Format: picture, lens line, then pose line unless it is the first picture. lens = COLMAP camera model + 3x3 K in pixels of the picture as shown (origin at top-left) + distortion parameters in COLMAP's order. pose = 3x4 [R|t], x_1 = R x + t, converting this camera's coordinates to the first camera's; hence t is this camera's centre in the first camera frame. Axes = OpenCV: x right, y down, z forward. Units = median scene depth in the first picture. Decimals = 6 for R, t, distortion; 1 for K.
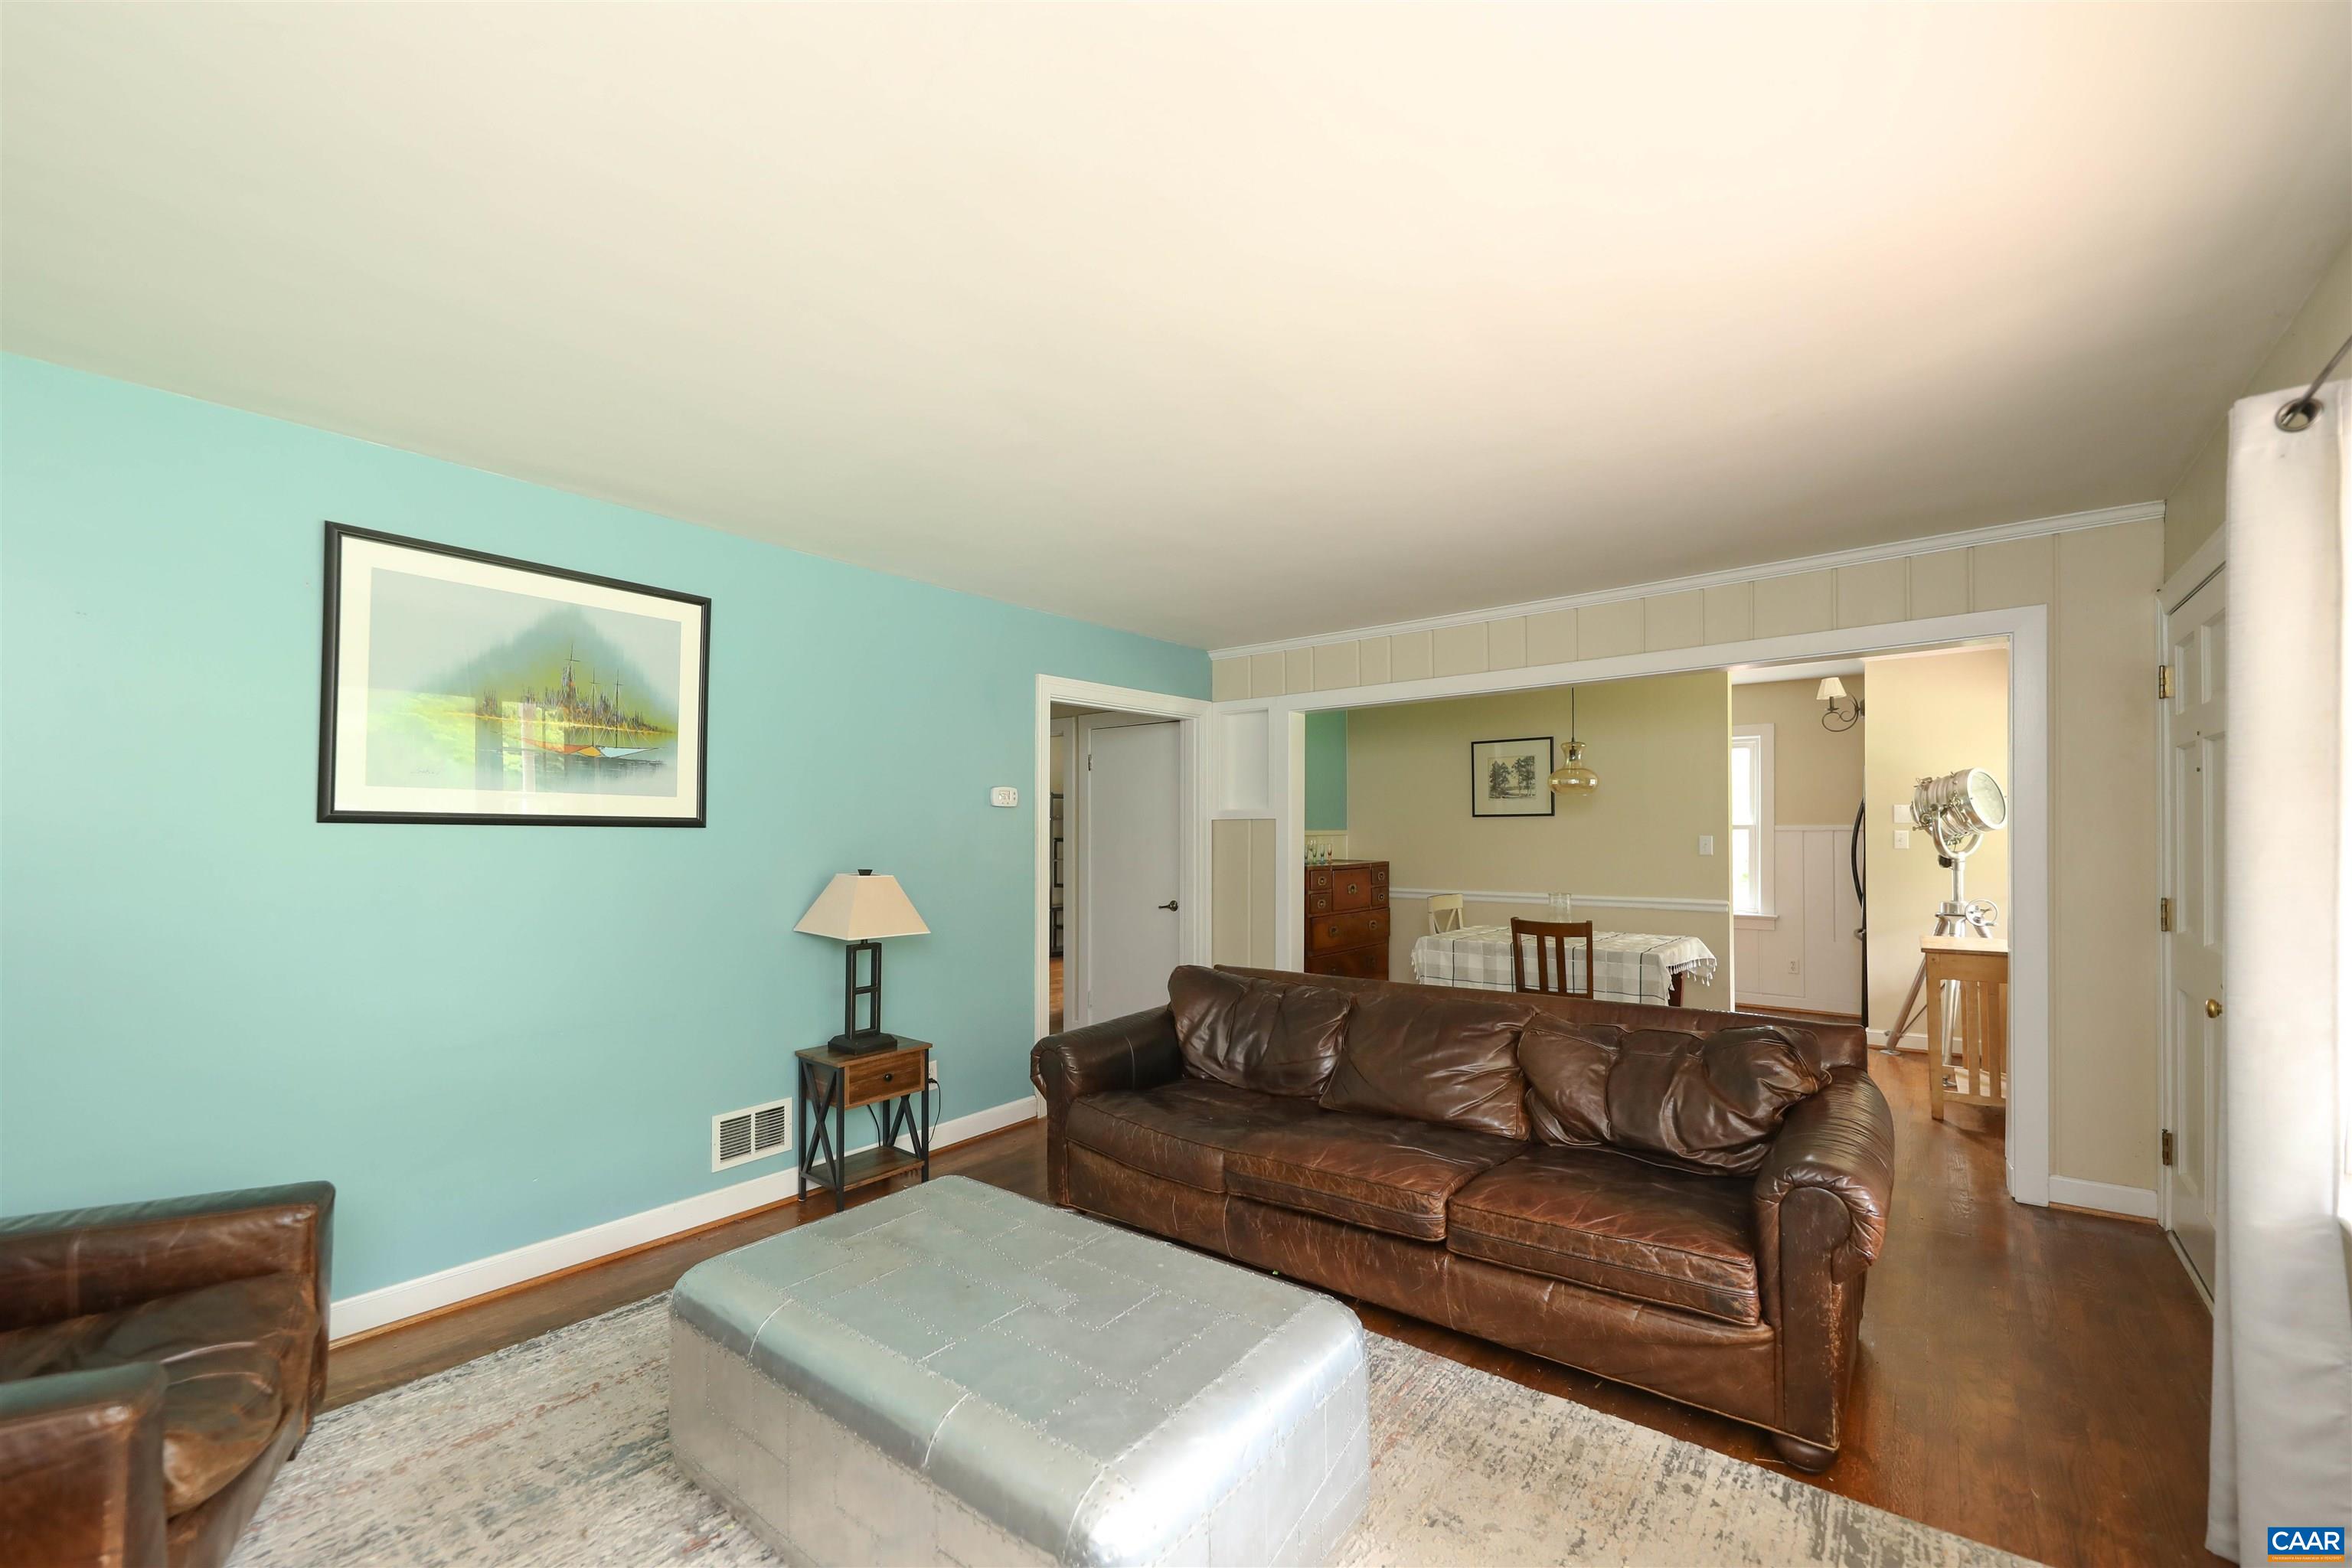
lens RADIAL K [[955.3, 0, 1235.2], [0, 955.3, 819.9], [0, 0, 1]] dist [0.008245, -0.006144]
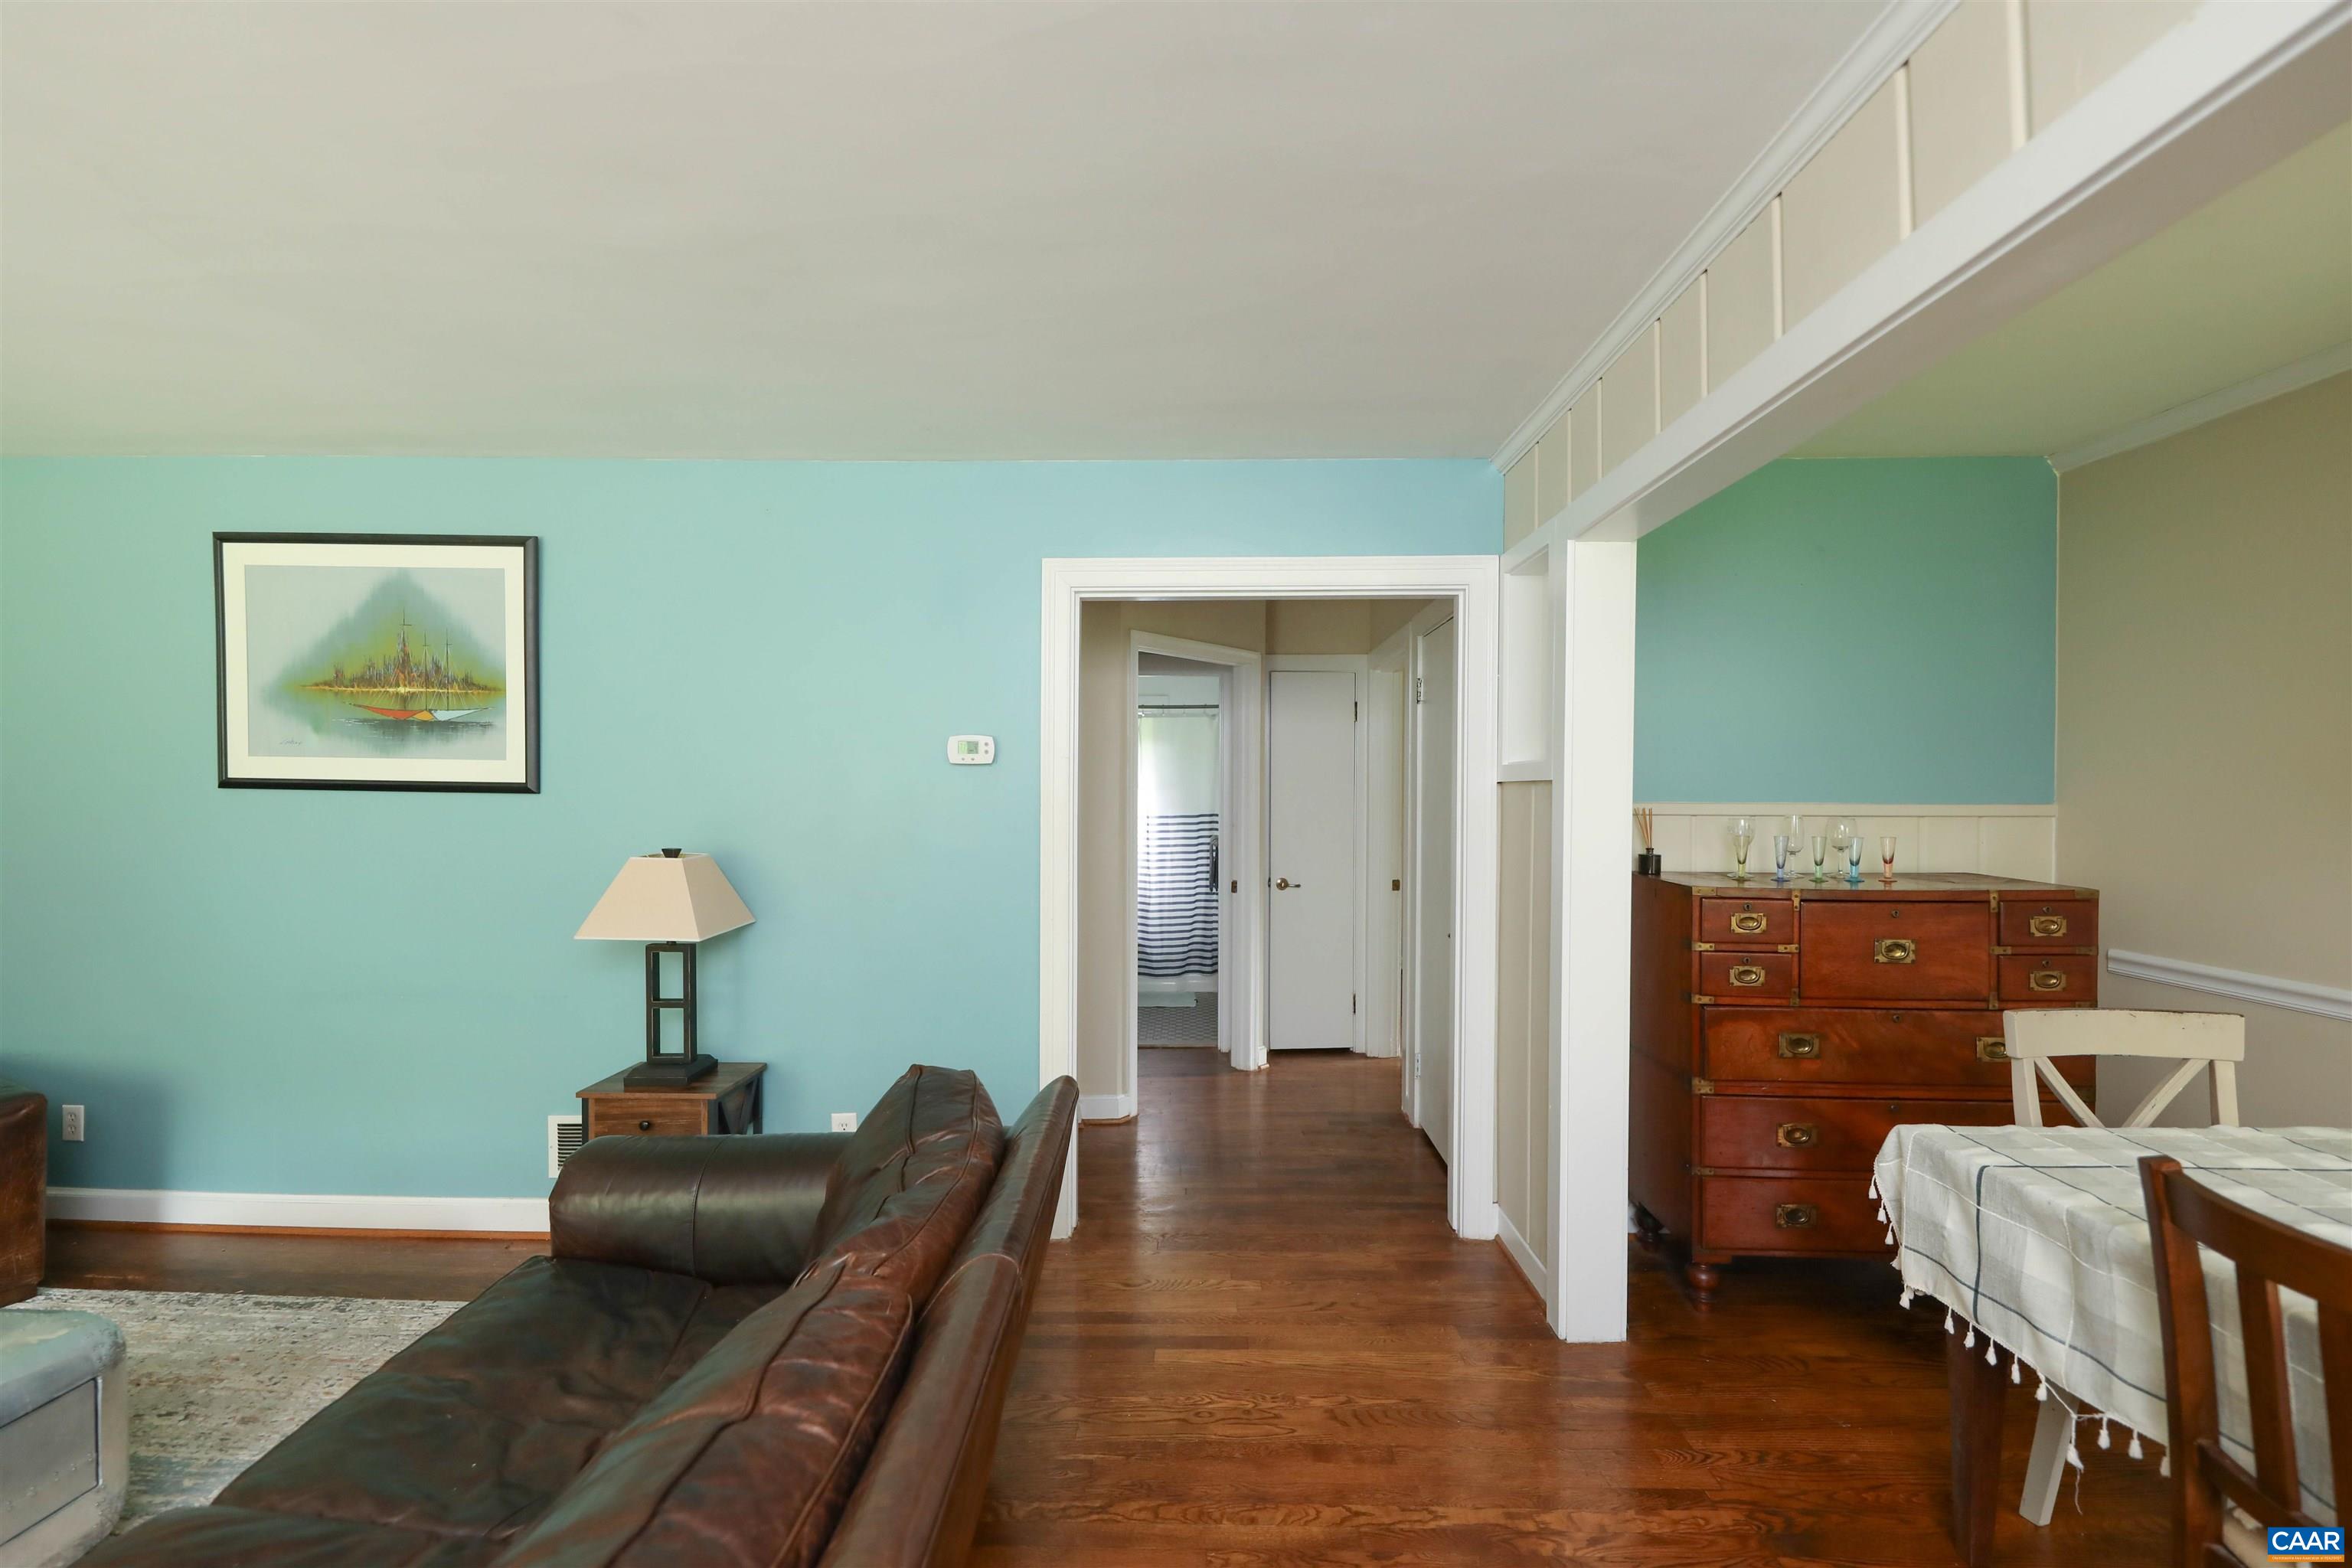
lens RADIAL K [[955.3, 0, 1181.5], [0, 955.3, 805.0], [0, 0, 1]] dist [0.008245, -0.006144]
pose [[0.578496, 0.020204, -0.815435, 0.321981], [0.002669, 0.999641, 0.026661, -0.002314], [0.815681, -0.017600, 0.578235, 0.591115]]
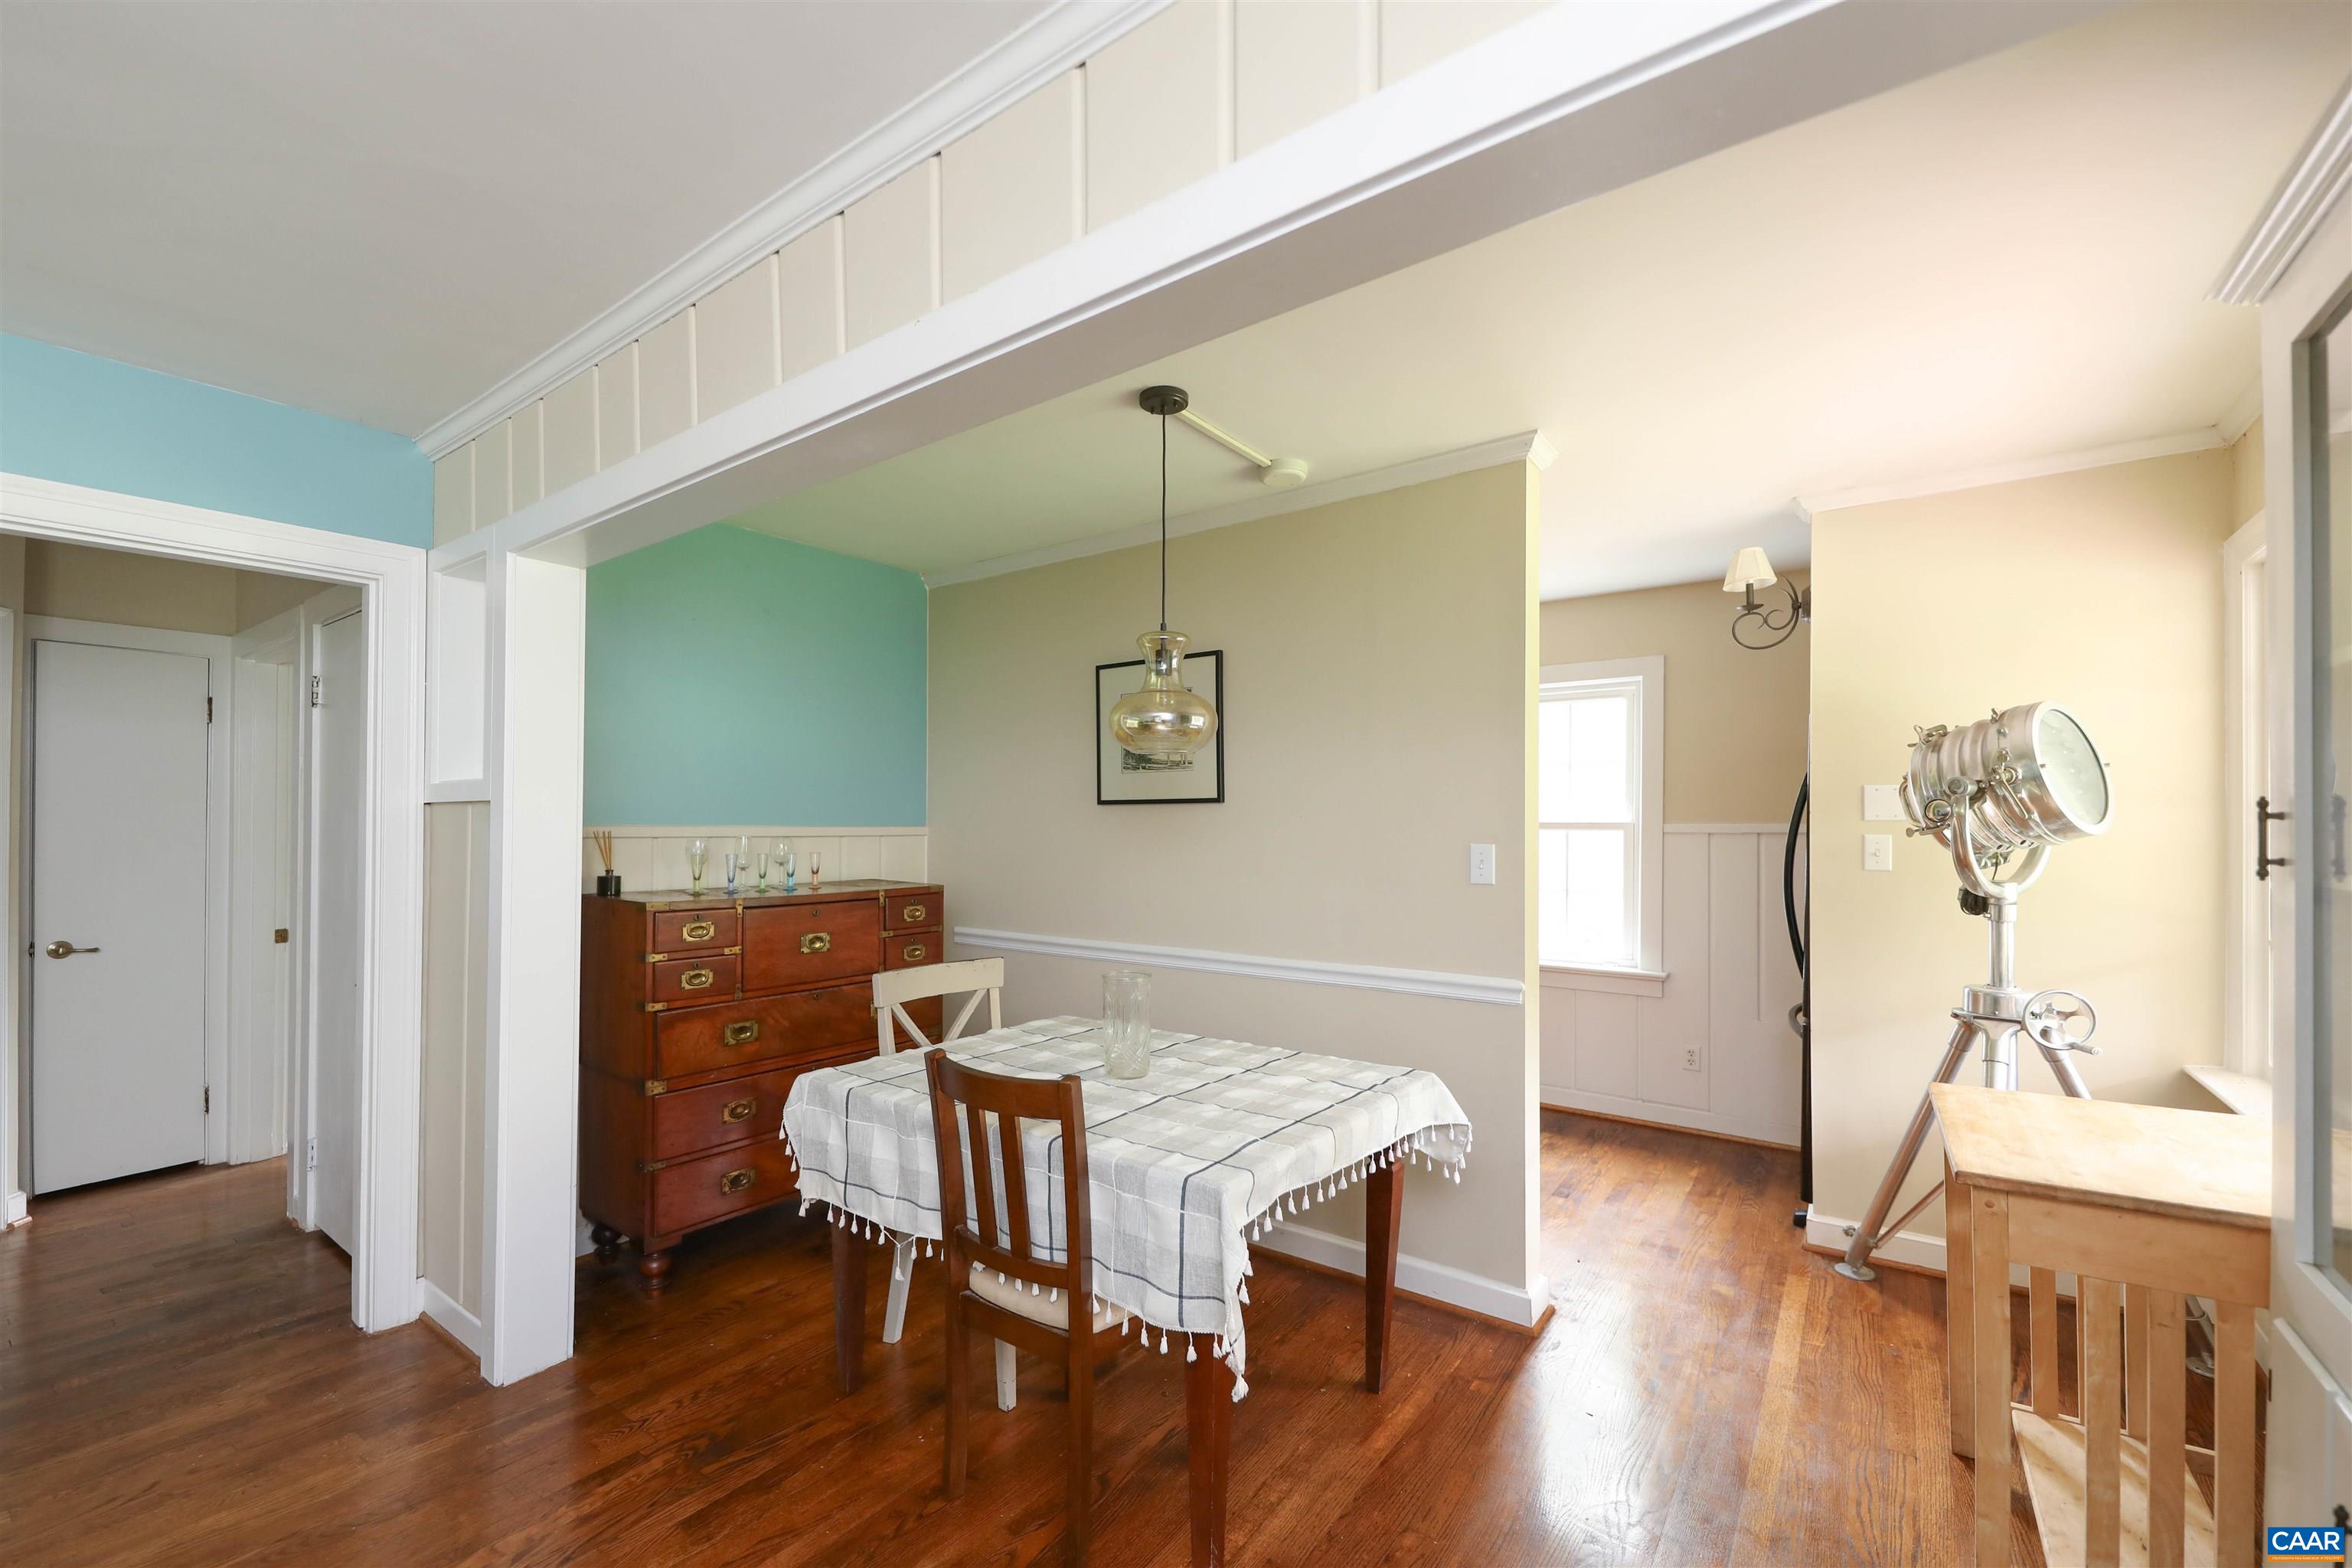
lens RADIAL K [[955.3, 0, 1212.2], [0, 955.3, 819.5], [0, 0, 1]] dist [0.008245, -0.006144]
pose [[0.999796, 0.006790, 0.019028, 0.372205], [-0.006848, 0.999972, 0.002987, 0.003916], [-0.019007, -0.003117, 0.999814, 0.559190]]
